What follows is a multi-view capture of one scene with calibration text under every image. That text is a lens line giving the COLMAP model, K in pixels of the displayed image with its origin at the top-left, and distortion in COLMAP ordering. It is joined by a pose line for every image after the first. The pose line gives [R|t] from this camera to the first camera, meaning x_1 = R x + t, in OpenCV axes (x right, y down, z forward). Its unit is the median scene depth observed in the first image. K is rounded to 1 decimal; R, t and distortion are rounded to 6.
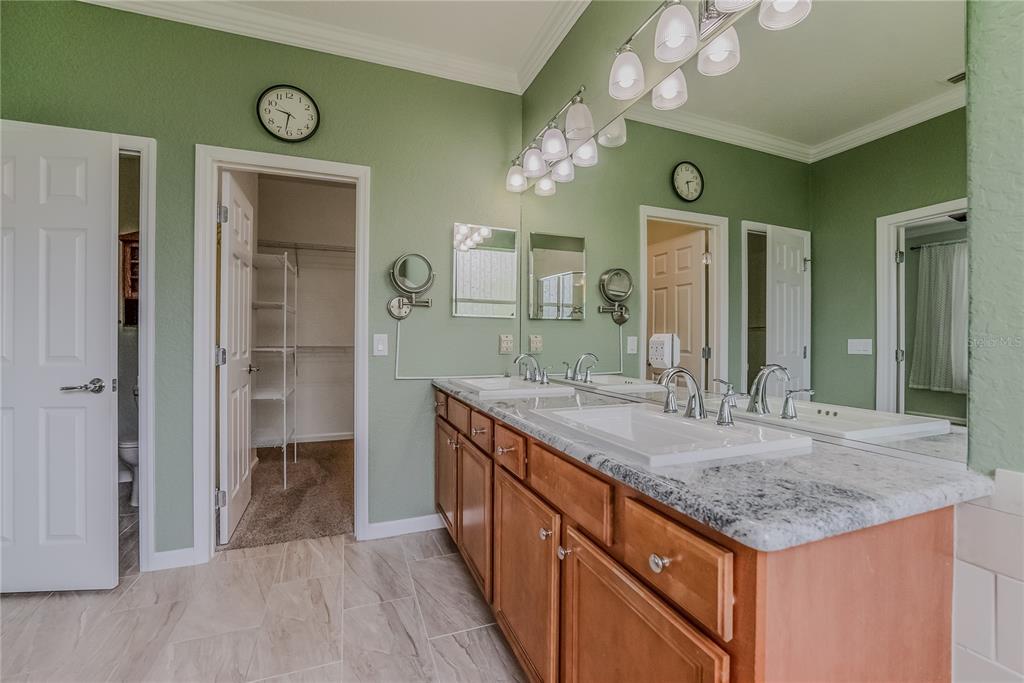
lens RADIAL K [[424.2, 0, 512.0], [0, 424.2, 340.3], [0, 0, 1]] dist [-0.016672, -0.000173]
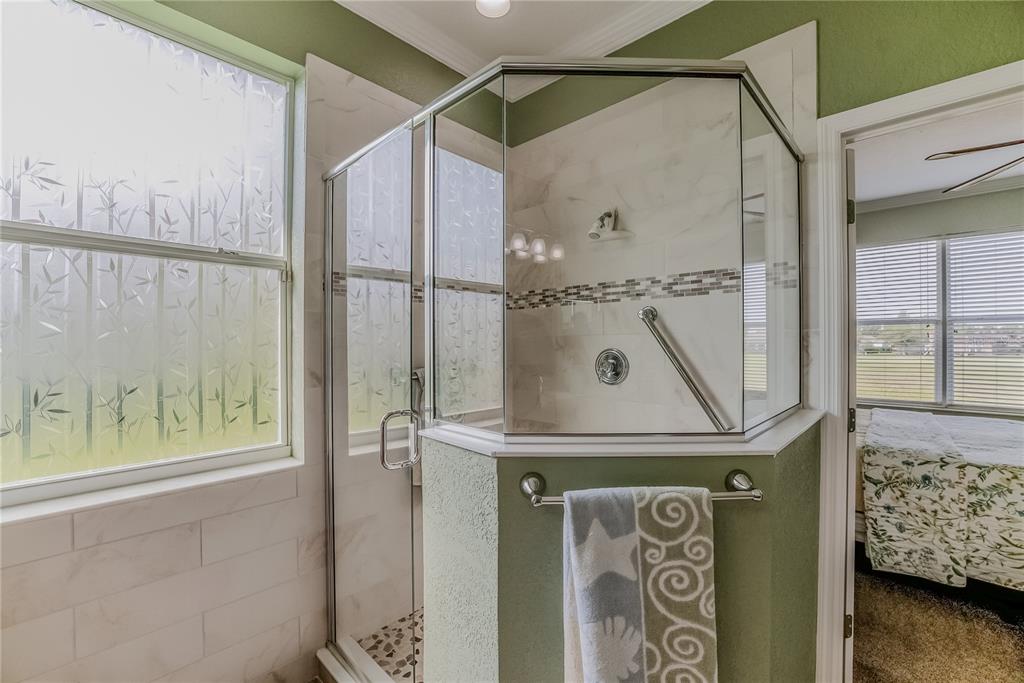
lens RADIAL K [[424.2, 0, 511.0], [0, 424.2, 341.5], [0, 0, 1]] dist [-0.016672, -0.000173]
pose [[0.904841, -0.001869, 0.425745, 0.057970], [0.002171, 0.999998, -0.000225, -0.050039], [-0.425744, 0.001128, 0.904843, 0.769531]]
